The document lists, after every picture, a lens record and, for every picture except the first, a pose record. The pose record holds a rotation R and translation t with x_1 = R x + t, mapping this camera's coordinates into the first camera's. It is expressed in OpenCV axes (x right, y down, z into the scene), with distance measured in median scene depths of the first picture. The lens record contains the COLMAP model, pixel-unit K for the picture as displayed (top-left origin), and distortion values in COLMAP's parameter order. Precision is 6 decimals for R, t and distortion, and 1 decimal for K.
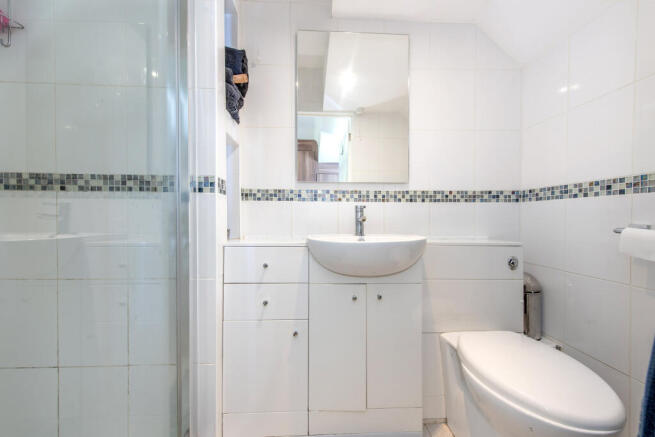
lens RADIAL K [[265.9, 0, 328.0], [0, 265.9, 221.1], [0, 0, 1]] dist [0.010406, 0.000040]
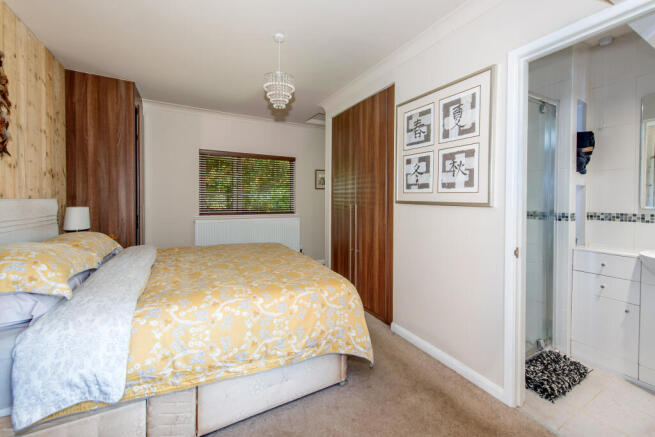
lens RADIAL K [[265.9, 0, 353.8], [0, 265.9, 204.8], [0, 0, 1]] dist [0.010406, 0.000040]
pose [[0.501152, 0.021914, -0.865082, 0.377571], [-0.007849, 0.999753, 0.020778, -0.206728], [0.865324, -0.003623, 0.501200, -1.057799]]
